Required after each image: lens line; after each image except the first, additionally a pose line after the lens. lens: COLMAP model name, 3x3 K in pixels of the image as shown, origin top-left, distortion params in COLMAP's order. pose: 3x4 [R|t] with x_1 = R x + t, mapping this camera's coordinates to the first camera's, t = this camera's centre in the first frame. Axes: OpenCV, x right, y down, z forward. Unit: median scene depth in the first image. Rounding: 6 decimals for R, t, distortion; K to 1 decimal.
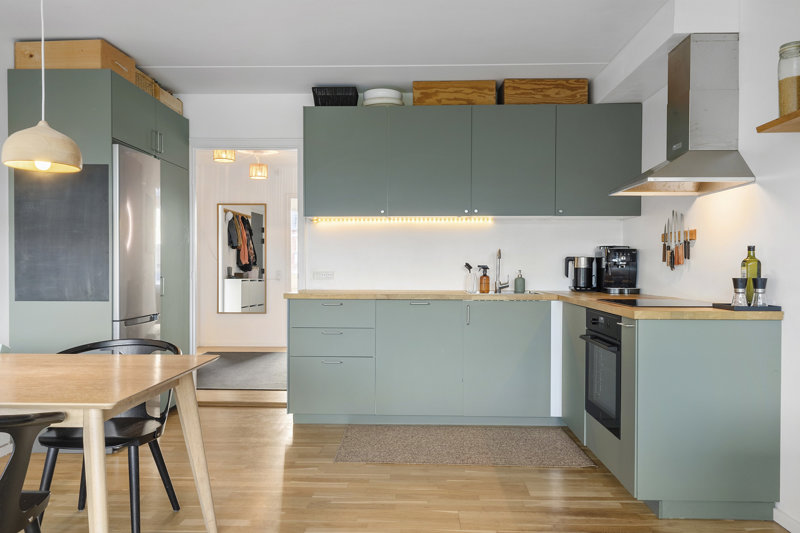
lens RADIAL K [[626.1, 0, 397.6], [0, 626.1, 266.0], [0, 0, 1]] dist [0.018124, -0.001067]
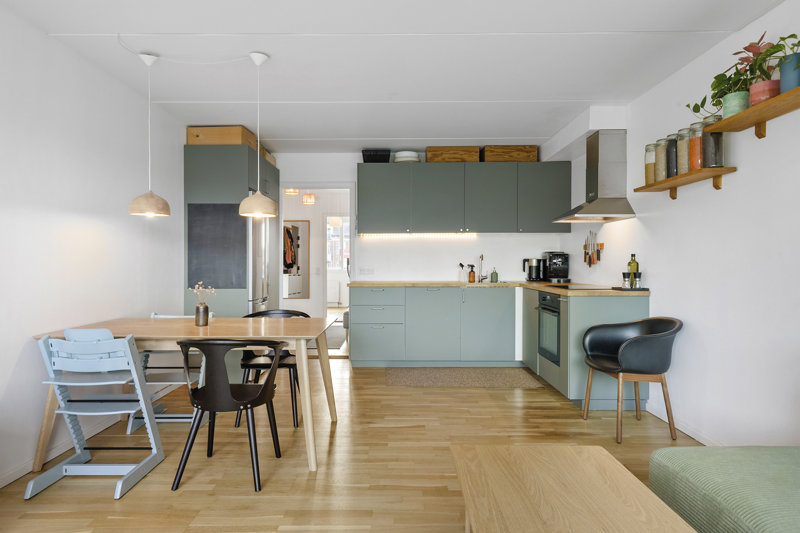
lens RADIAL K [[496.8, 0, 404.9], [0, 496.8, 261.2], [0, 0, 1]] dist [0.020105, -0.000576]
pose [[0.998785, -0.003831, 0.049139, -0.095446], [0.003966, 0.999989, -0.002640, -0.007436], [-0.049128, 0.002831, 0.998788, -0.240451]]
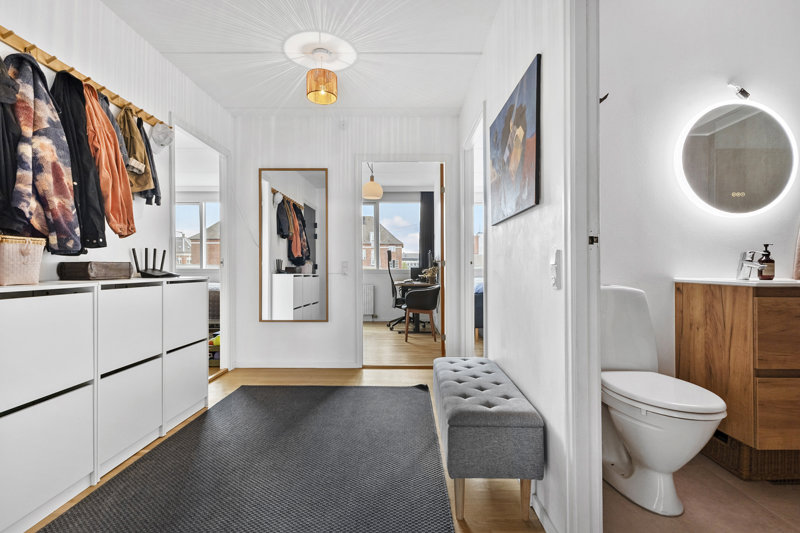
lens RADIAL K [[378.2, 0, 391.5], [0, 378.2, 264.8], [0, 0, 1]] dist [-0.001665, -0.000357]
pose [[0.999912, -0.008880, 0.009903, -0.266272], [0.008948, 0.999937, -0.006780, 0.027242], [-0.009842, 0.006868, 0.999928, 1.066051]]
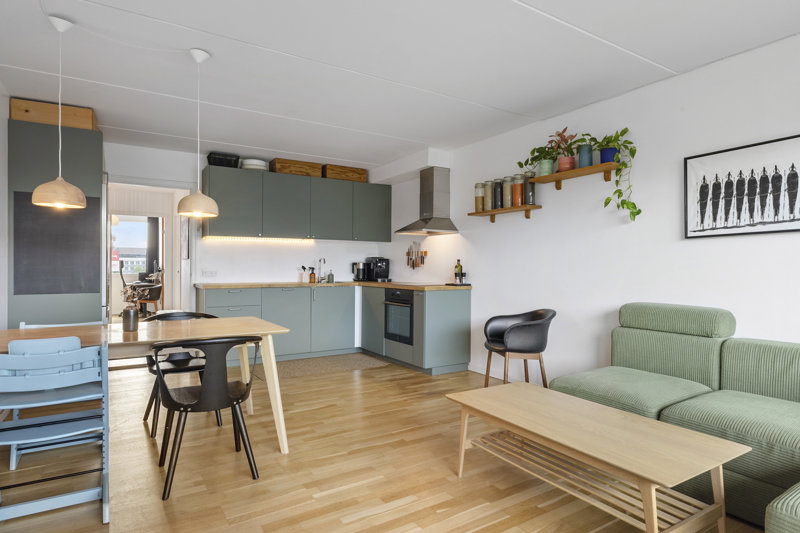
lens RADIAL K [[454.8, 0, 415.6], [0, 454.8, 267.6], [0, 0, 1]] dist [0.016697, -0.005303]
pose [[0.807710, -0.000198, 0.589581, -0.414247], [-0.001016, 0.999998, 0.001728, -0.002673], [-0.589580, -0.001994, 0.807708, -0.218707]]
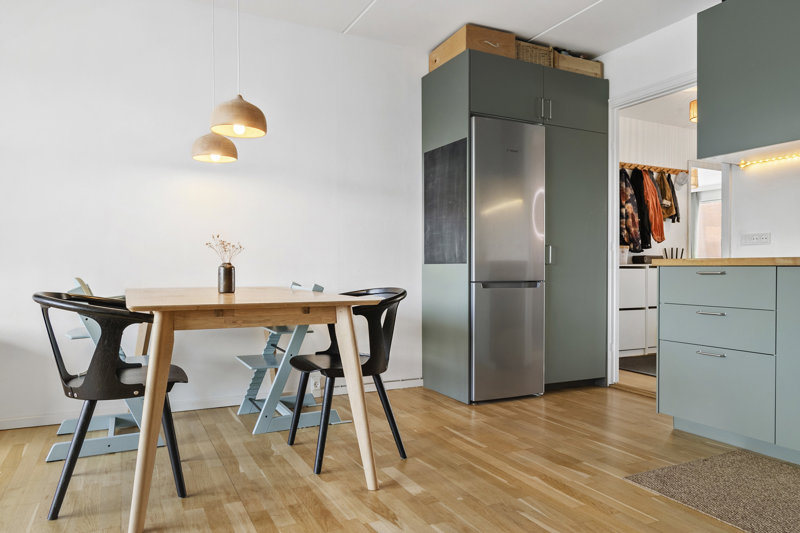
lens RADIAL K [[553.1, 0, 392.1], [0, 553.1, 271.9], [0, 0, 1]] dist [0.007504, 0.002275]
pose [[0.480354, 0.007066, -0.877046, 0.256724], [-0.006722, 0.999968, 0.004375, 0.054867], [0.877049, 0.003794, 0.480386, 0.348414]]
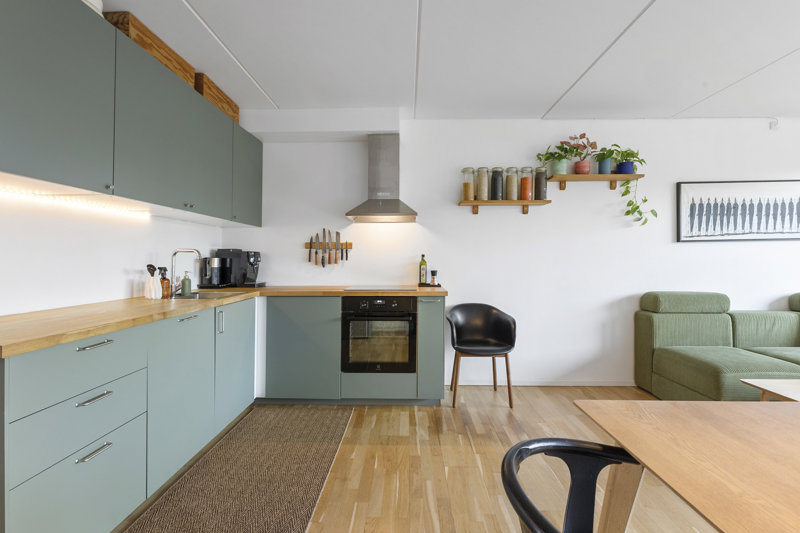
lens RADIAL K [[373.7, 0, 407.6], [0, 373.7, 259.2], [0, 0, 1]] dist [-0.001014, -0.000591]
pose [[-0.016195, -0.001488, 0.999868, -0.427556], [0.001221, 0.999998, 0.001508, -0.013278], [-0.999868, 0.001245, -0.016193, 0.727258]]
